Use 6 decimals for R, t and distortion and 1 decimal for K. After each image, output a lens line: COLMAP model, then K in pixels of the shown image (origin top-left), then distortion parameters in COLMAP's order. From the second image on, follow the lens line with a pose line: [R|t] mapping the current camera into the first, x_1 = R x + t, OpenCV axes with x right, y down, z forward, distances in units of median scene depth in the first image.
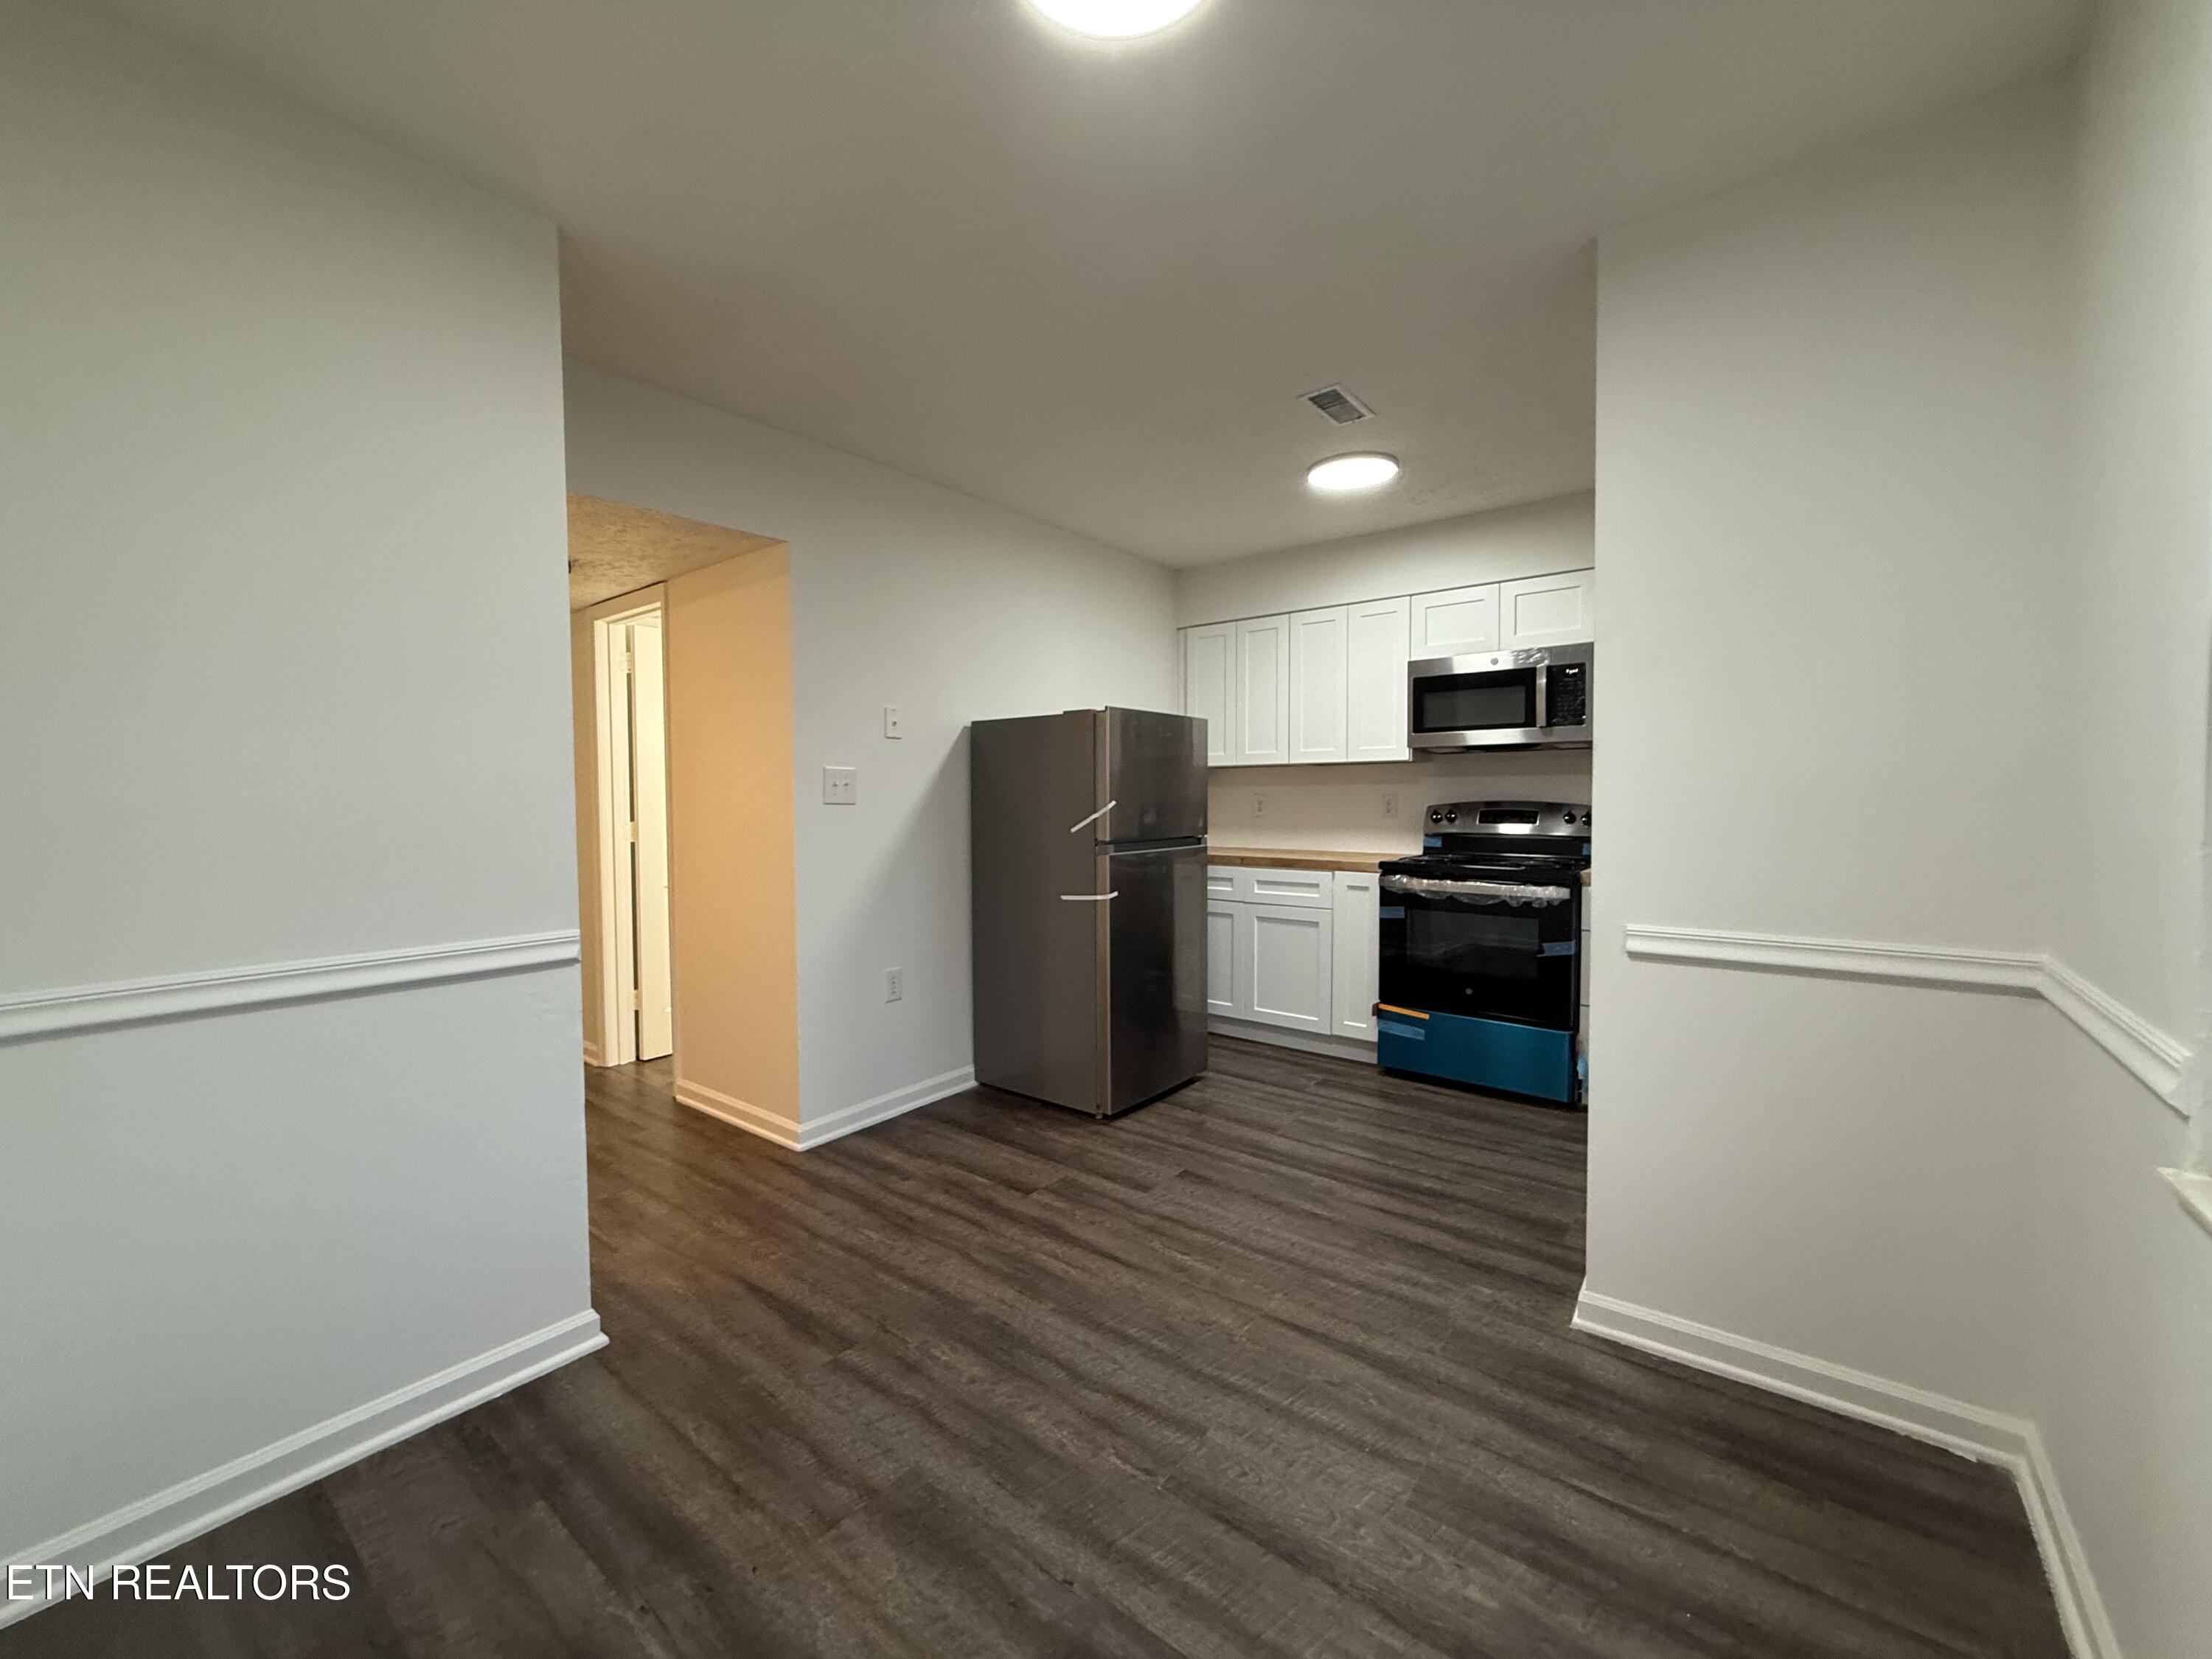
lens RADIAL K [[881.4, 0, 1102.2], [0, 881.4, 833.0], [0, 0, 1]] dist [-0.000130, -0.000045]
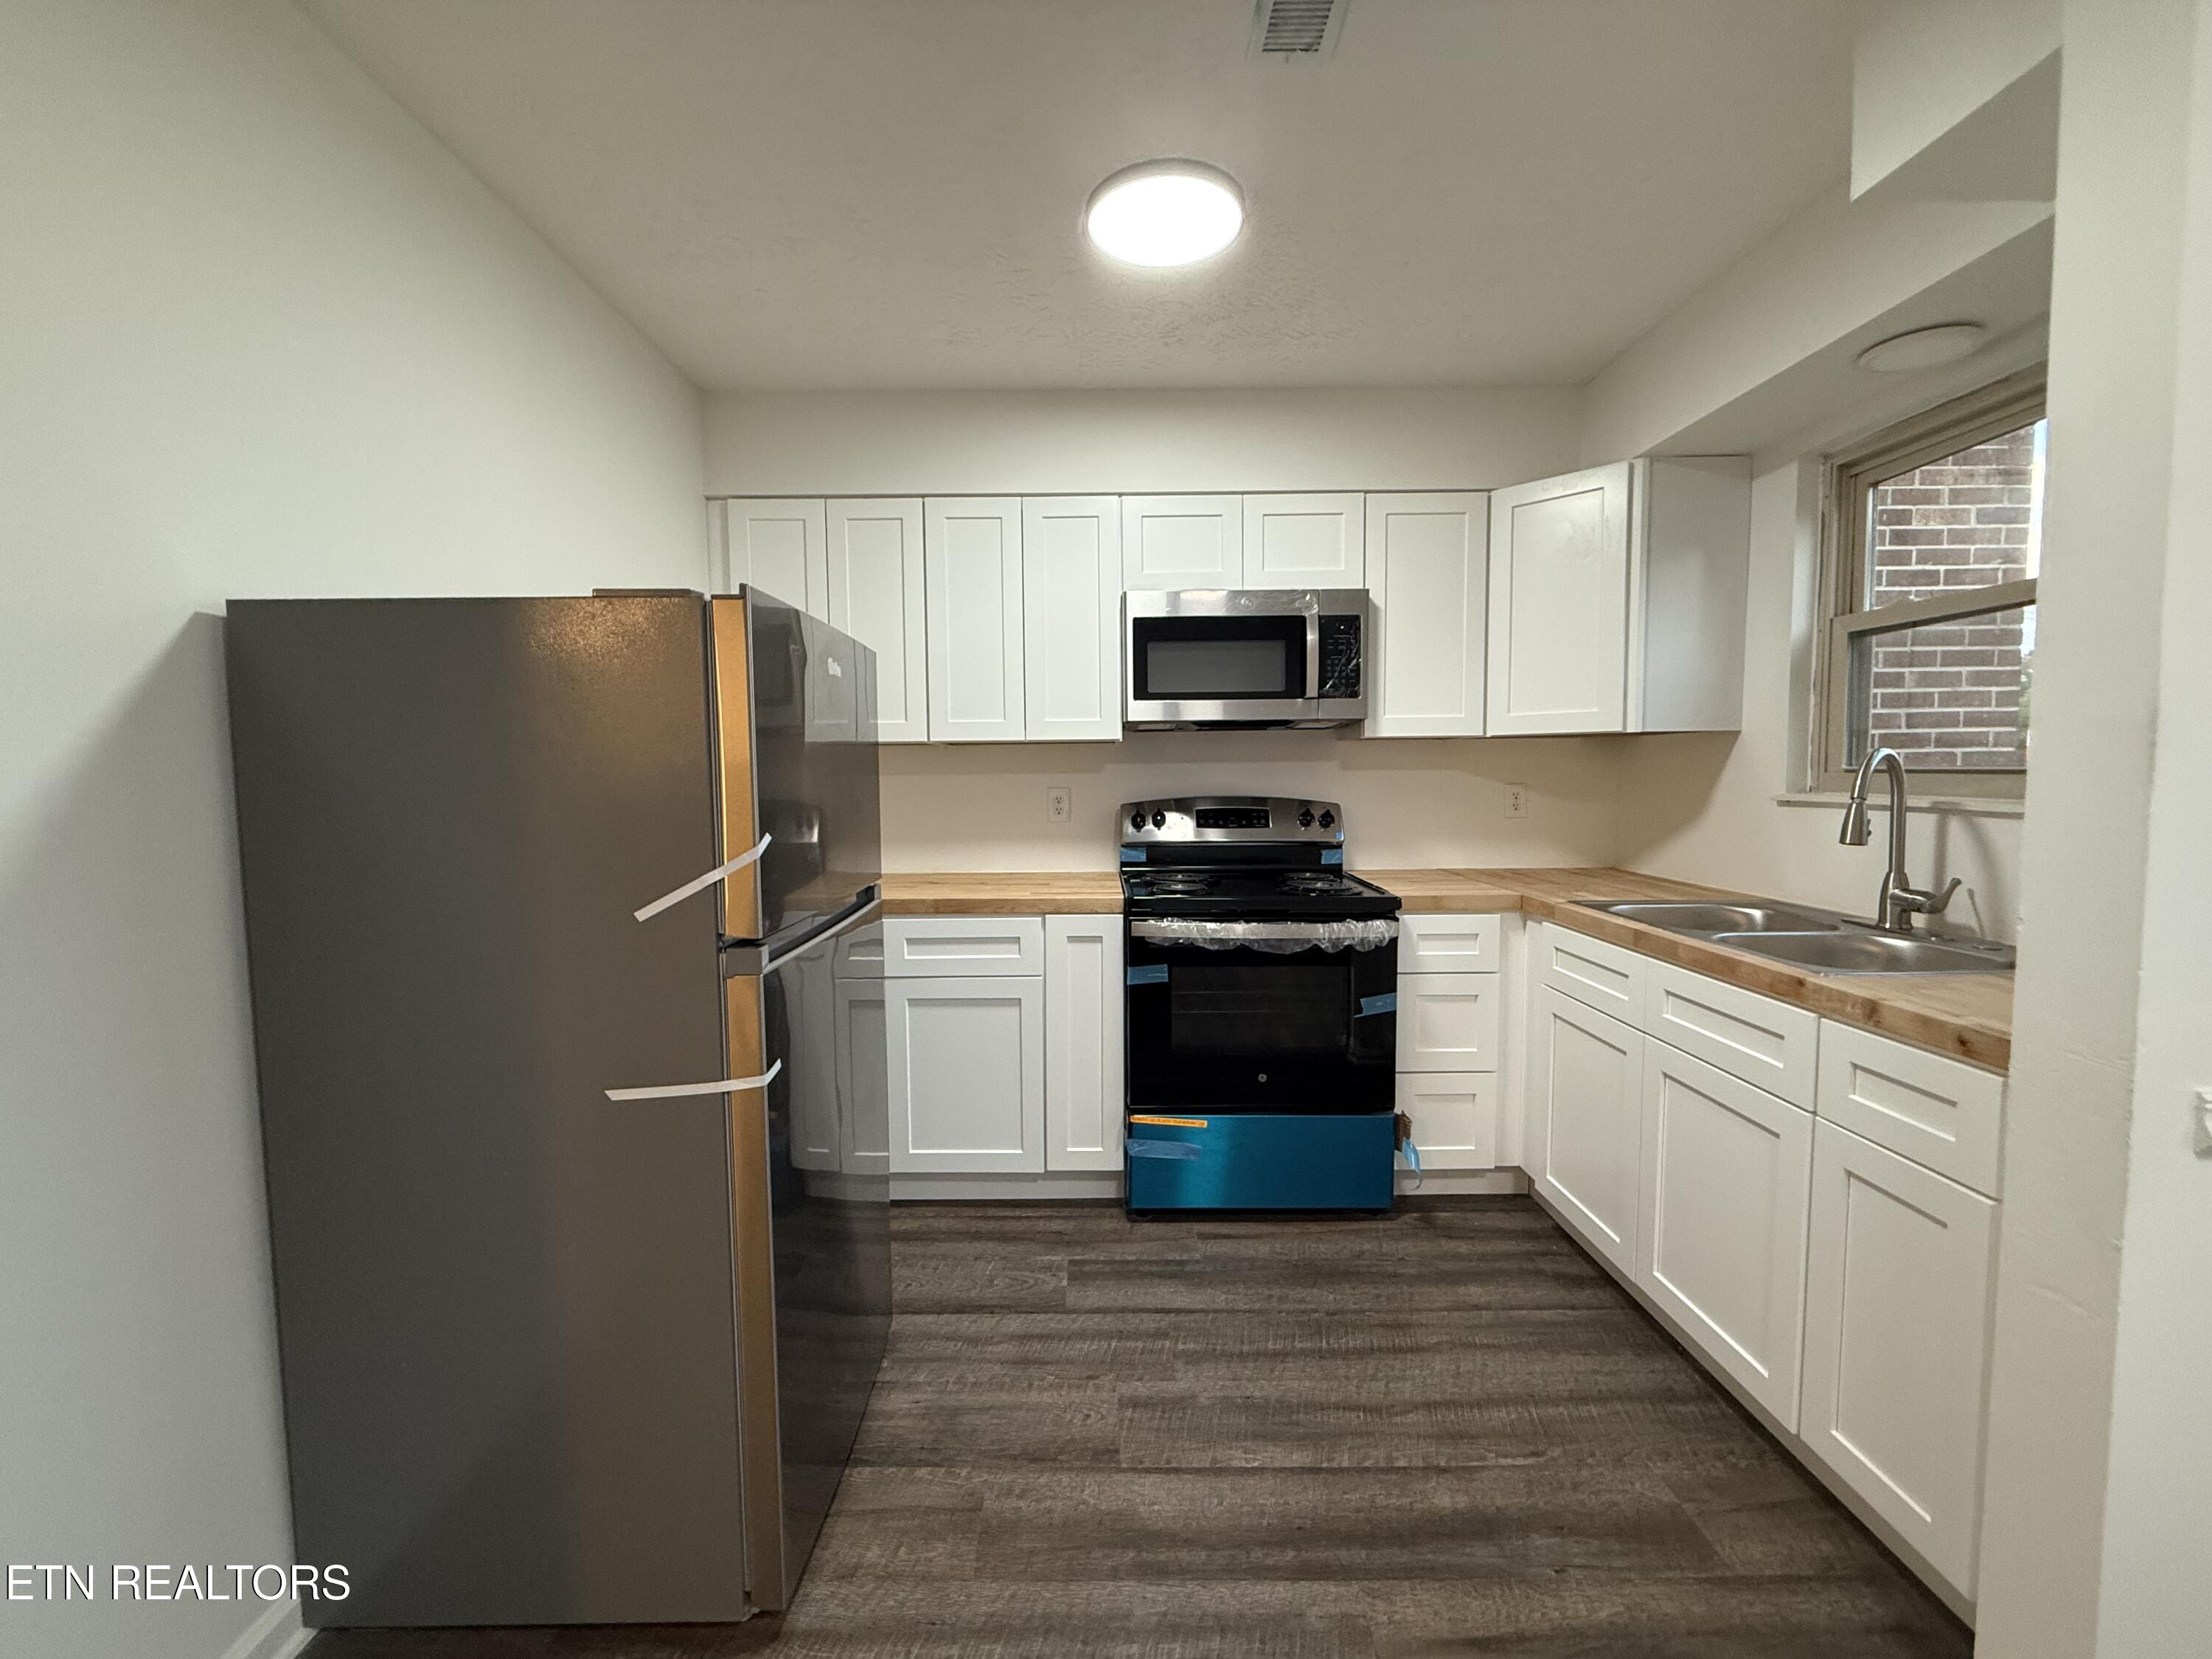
lens RADIAL K [[881.4, 0, 1102.2], [0, 881.4, 833.0], [0, 0, 1]] dist [-0.000130, -0.000045]
pose [[0.785099, -0.047350, 0.617557, -0.097576], [0.031224, 0.998831, 0.036889, -0.040760], [-0.618582, -0.009679, 0.785660, 0.530568]]
